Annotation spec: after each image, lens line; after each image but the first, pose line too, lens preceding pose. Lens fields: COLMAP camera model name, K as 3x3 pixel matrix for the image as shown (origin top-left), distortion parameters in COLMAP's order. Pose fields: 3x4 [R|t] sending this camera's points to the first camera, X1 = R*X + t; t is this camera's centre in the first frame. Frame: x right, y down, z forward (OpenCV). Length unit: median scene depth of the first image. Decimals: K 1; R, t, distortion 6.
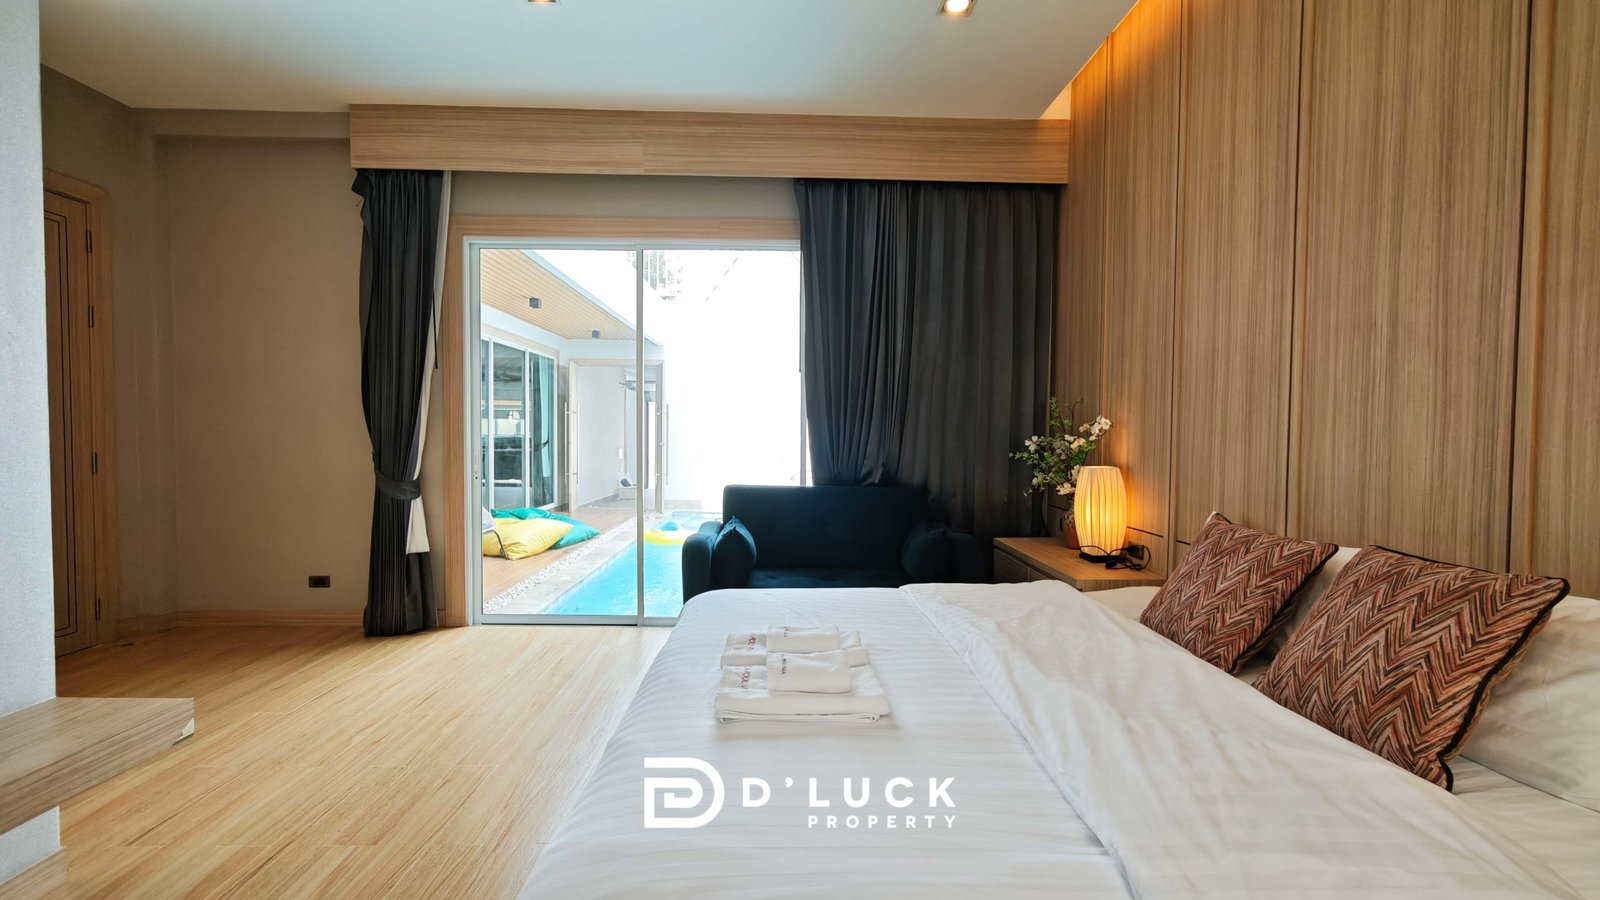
lens RADIAL K [[664.4, 0, 804.0], [0, 664.4, 453.5], [0, 0, 1]] dist [-0.011417, 0.000124]
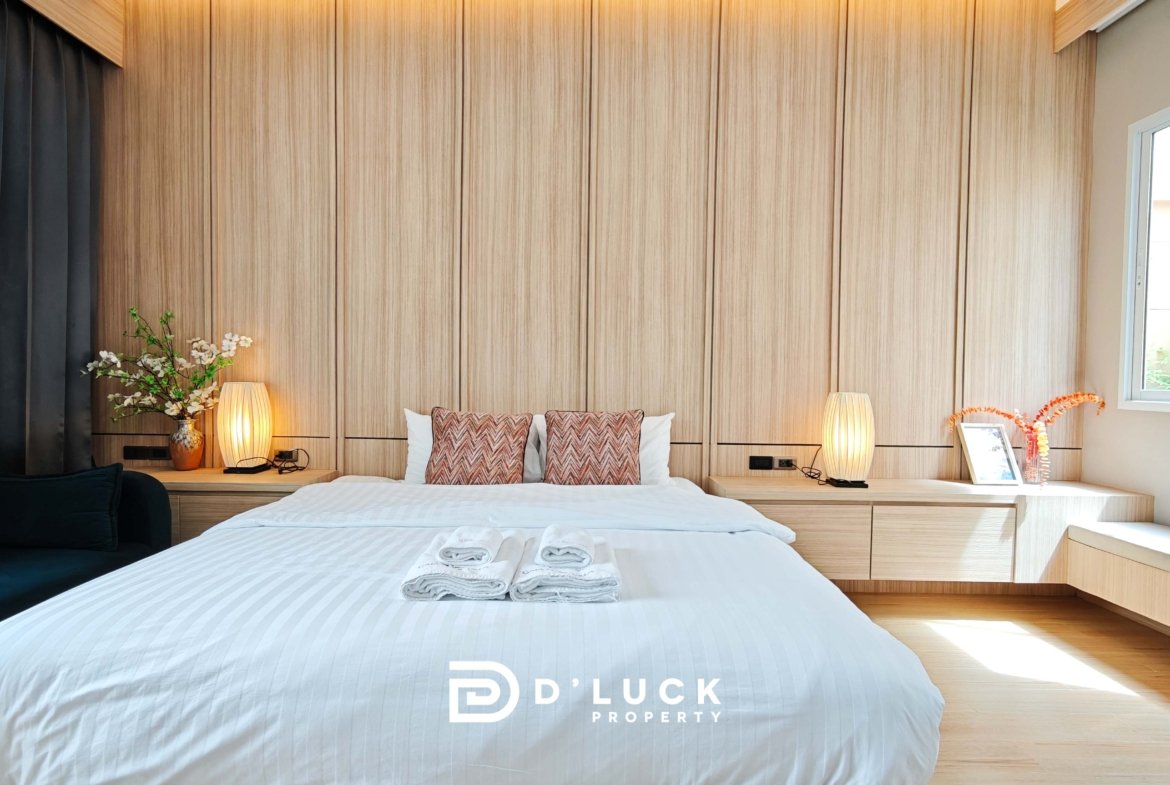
lens RADIAL K [[581.7, 0, 585.2], [0, 581.7, 397.1], [0, 0, 1]] dist [-0.000287, -0.000188]
pose [[0.038591, -0.037143, 0.998565, -0.610250], [0.019362, 0.999149, 0.036416, 0.026556], [-0.999067, 0.017929, 0.039278, 0.581296]]
